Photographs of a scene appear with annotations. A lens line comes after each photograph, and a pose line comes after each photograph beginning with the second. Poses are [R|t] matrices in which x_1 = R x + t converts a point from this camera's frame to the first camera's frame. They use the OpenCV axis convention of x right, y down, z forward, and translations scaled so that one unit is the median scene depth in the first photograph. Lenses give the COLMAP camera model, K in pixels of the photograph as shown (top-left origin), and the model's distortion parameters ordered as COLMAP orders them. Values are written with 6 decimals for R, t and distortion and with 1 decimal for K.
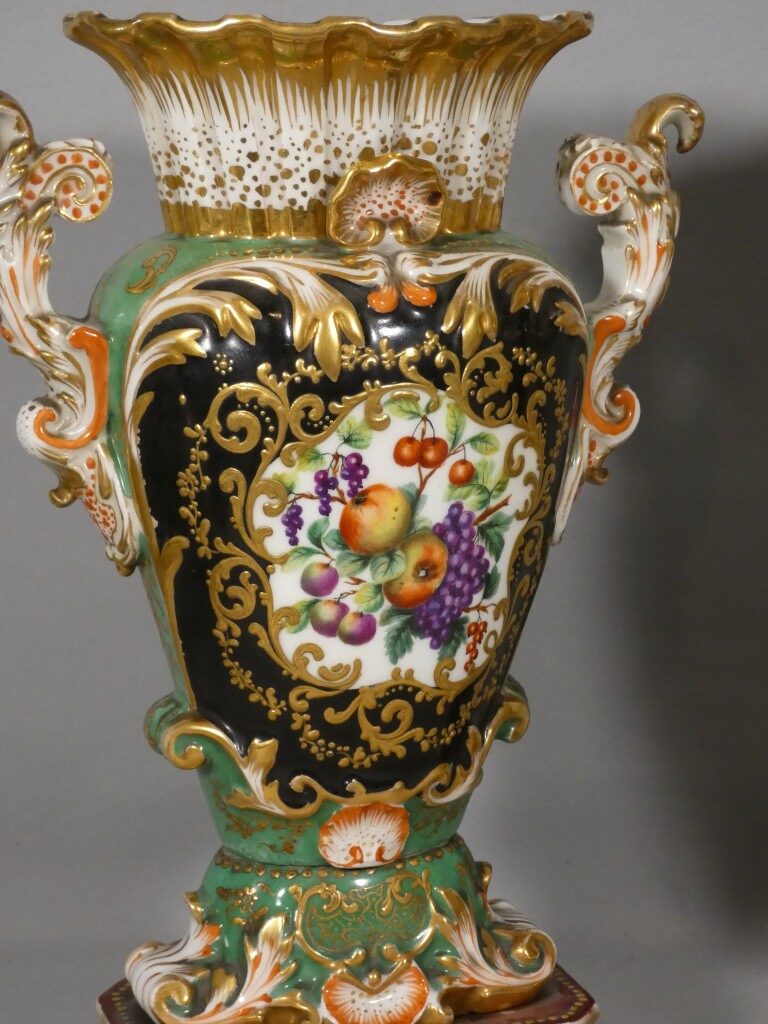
lens RADIAL K [[2635.3, 0, 389.0], [0, 2635.3, 494.7], [0, 0, 1]] dist [0.701876, -9.775890]
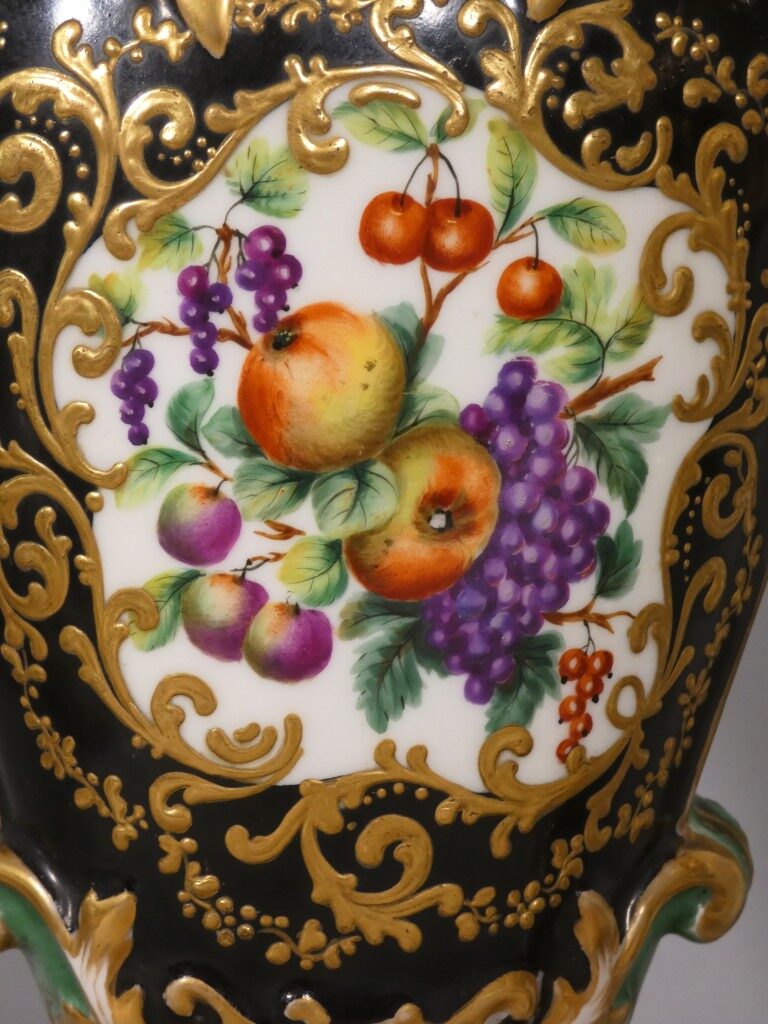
lens RADIAL K [[2617.8, 0, 384.0], [0, 2617.8, 512.0], [0, 0, 1]] dist [0.087435, -1.583654]
pose [[0.973795, 0.009892, -0.227214, 0.098743], [-0.034944, 0.993698, -0.106504, 0.072183], [0.224729, 0.111653, 0.968003, 0.557309]]
